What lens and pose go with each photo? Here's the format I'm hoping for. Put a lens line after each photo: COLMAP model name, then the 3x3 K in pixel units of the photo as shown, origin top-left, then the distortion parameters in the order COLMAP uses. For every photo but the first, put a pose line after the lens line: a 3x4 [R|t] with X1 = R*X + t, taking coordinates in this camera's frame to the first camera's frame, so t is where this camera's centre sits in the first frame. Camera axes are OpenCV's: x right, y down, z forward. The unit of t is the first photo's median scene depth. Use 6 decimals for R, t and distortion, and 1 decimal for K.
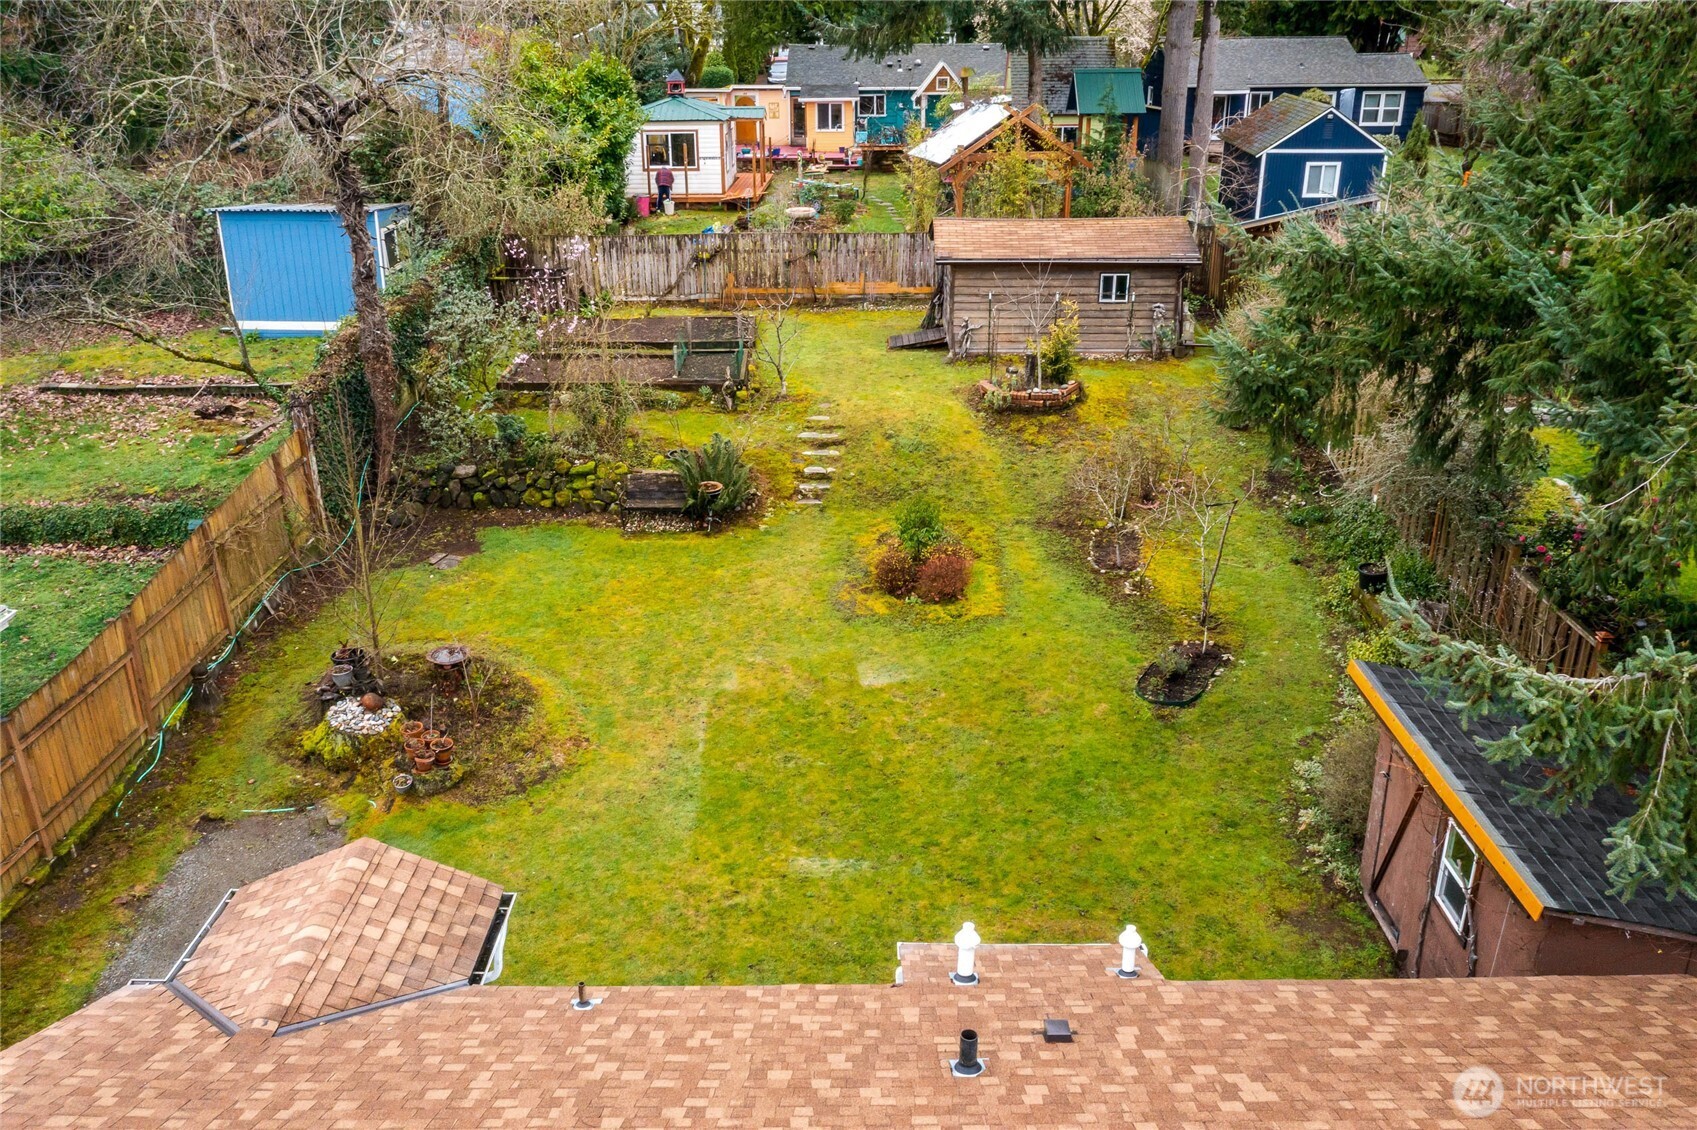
lens RADIAL K [[1346.5, 0, 845.7], [0, 1346.5, 557.7], [0, 0, 1]] dist [-0.011341, -0.007018]
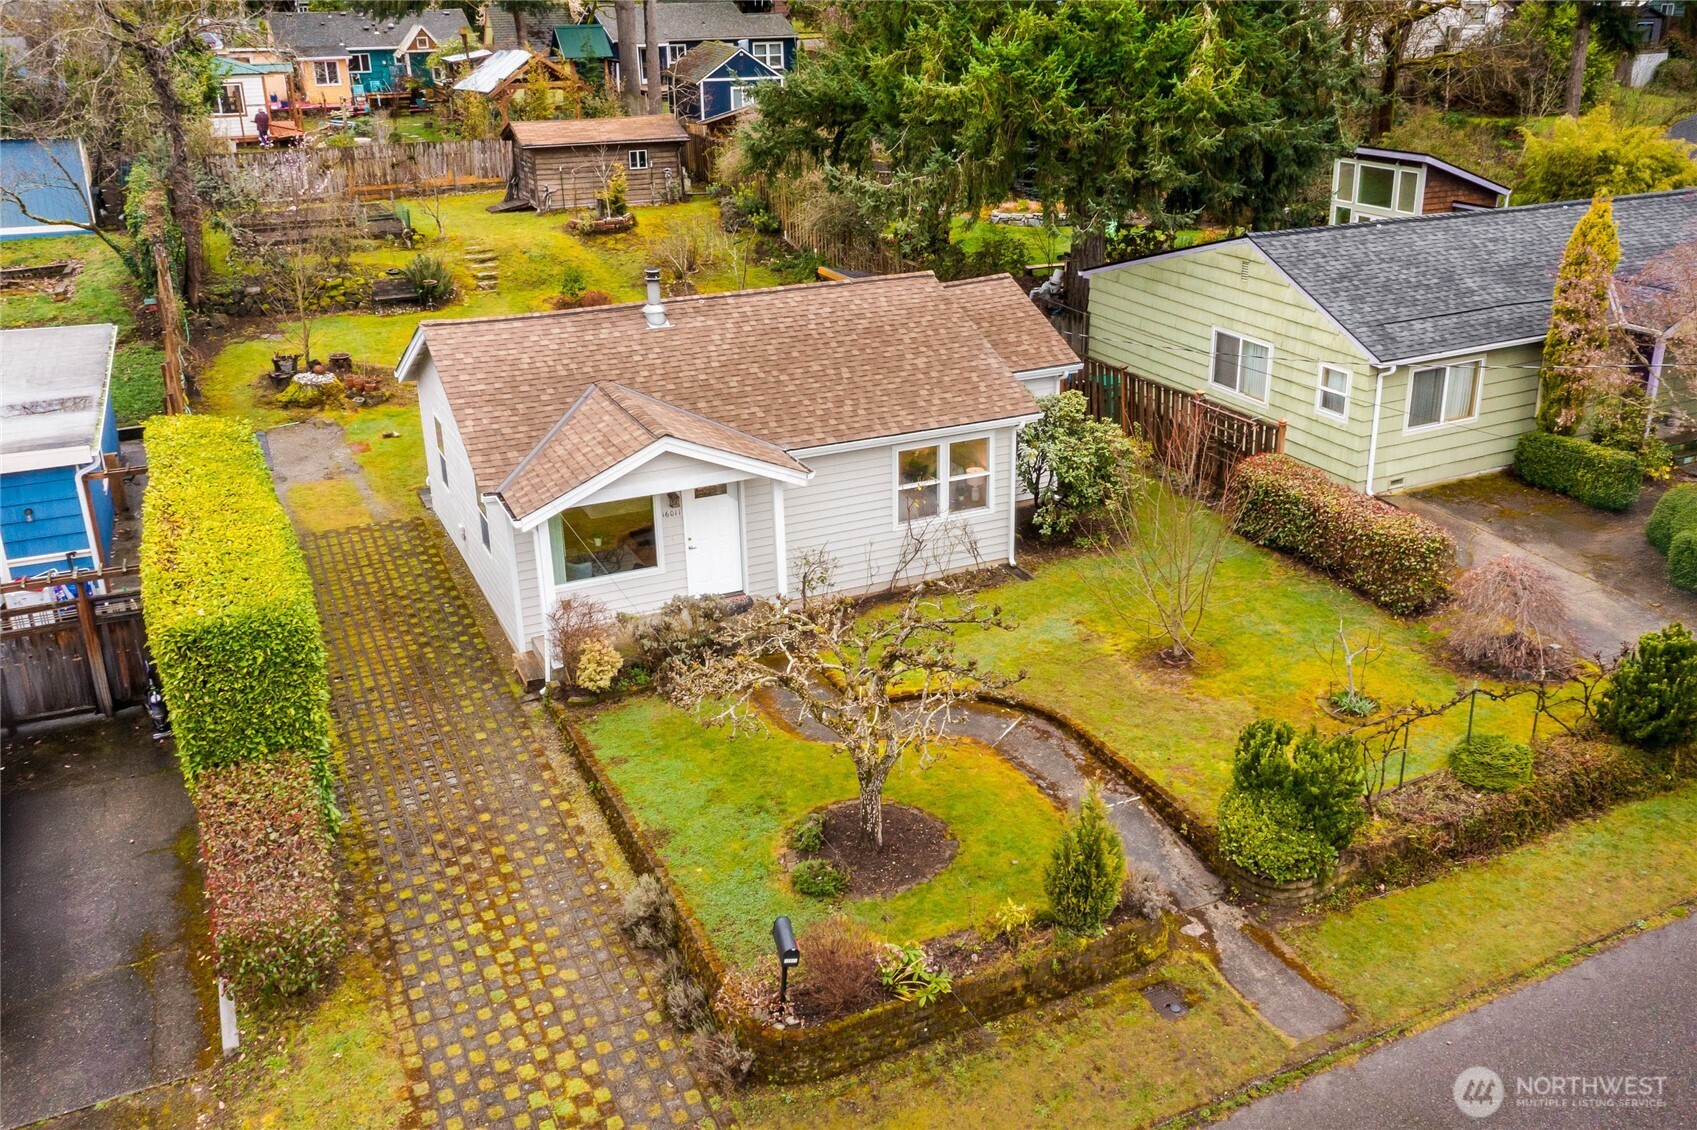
lens RADIAL K [[1460.8, 0, 907.0], [0, 1460.8, 538.0], [0, 0, 1]] dist [-0.021993, 0.029375]
pose [[0.894163, -0.161110, 0.417751, -0.270558], [0.169369, 0.985397, 0.017509, 0.231109], [-0.414471, 0.055098, 0.908393, -0.581143]]
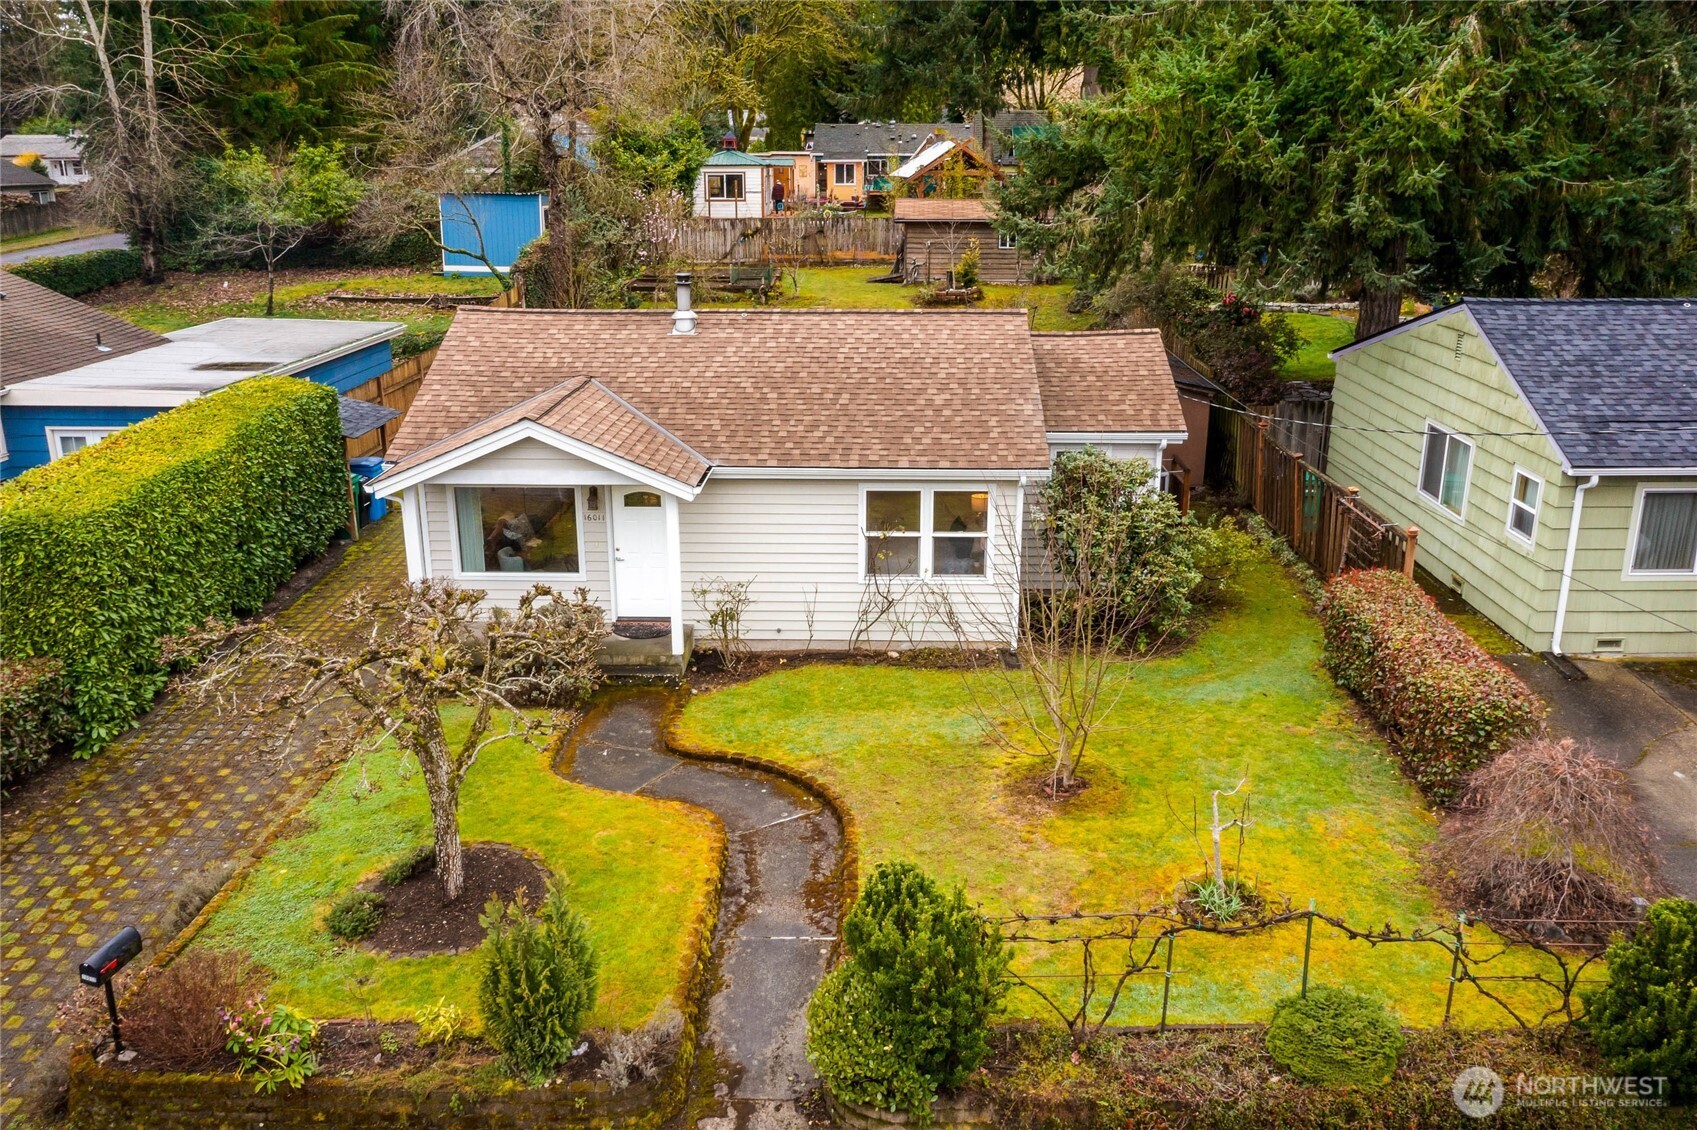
lens RADIAL K [[1346.5, 0, 847.0], [0, 1346.5, 556.5], [0, 0, 1]] dist [-0.011341, -0.007018]
pose [[0.999586, 0.013055, -0.025633, 0.050678], [-0.015229, 0.996133, -0.086532, 0.280306], [0.024404, 0.086887, 0.995919, -0.493034]]
